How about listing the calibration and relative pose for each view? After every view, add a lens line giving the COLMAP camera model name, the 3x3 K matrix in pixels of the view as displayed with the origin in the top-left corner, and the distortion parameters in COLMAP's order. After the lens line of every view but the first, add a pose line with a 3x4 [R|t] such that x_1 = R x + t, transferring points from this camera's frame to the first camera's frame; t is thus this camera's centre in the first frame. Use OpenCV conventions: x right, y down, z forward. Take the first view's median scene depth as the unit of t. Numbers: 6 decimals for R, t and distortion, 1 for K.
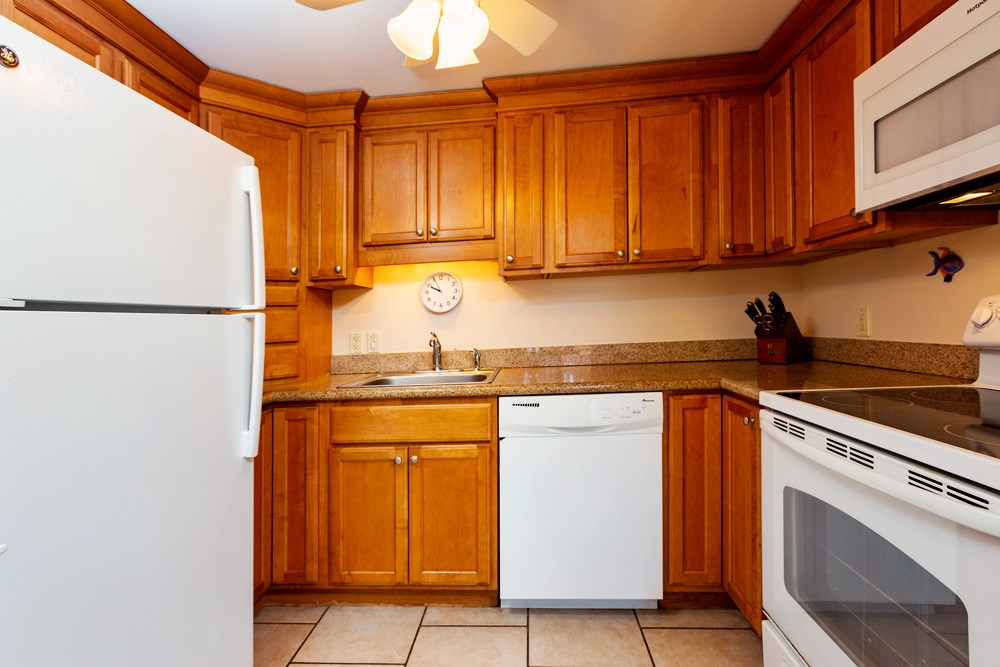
lens RADIAL K [[456.6, 0, 489.2], [0, 456.6, 321.5], [0, 0, 1]] dist [-0.001820, 0.000008]
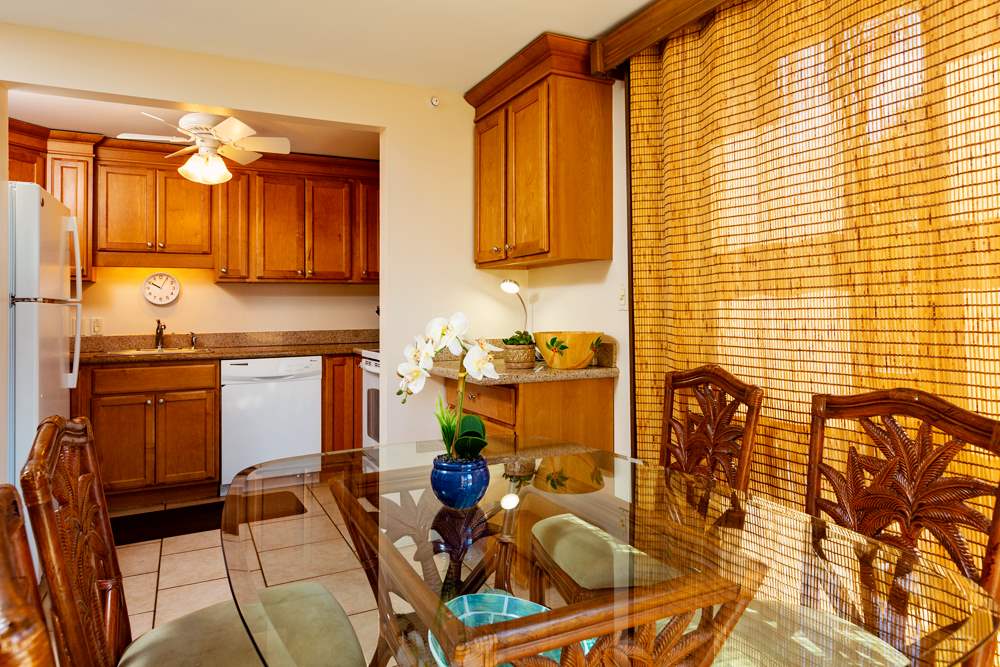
lens RADIAL K [[628.5, 0, 498.5], [0, 628.5, 366.3], [0, 0, 1]] dist [-0.002876, -0.000863]
pose [[0.853177, -0.012106, 0.521481, -0.284890], [-0.027610, 0.997281, 0.068323, 0.008934], [-0.520890, -0.072690, 0.850523, -1.327704]]
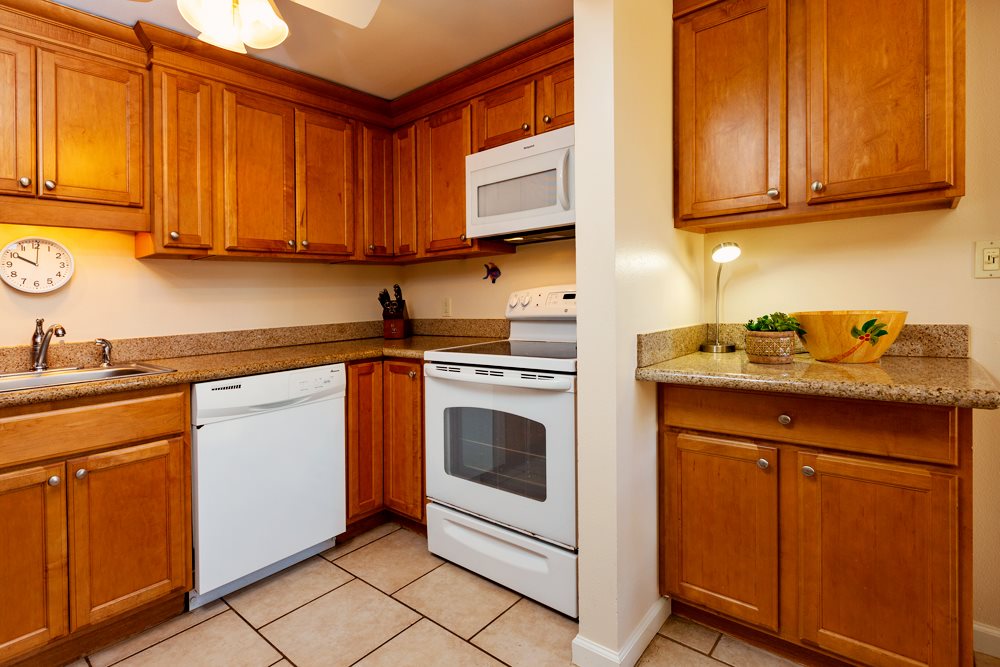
lens RADIAL K [[498.6, 0, 497.3], [0, 498.6, 330.9], [0, 0, 1]] dist [0.000428, -0.000215]
pose [[0.582975, -0.031540, 0.811878, -0.426188], [0.007195, 0.999407, 0.033660, 0.025319], [-0.812458, -0.013782, 0.582856, -0.099486]]
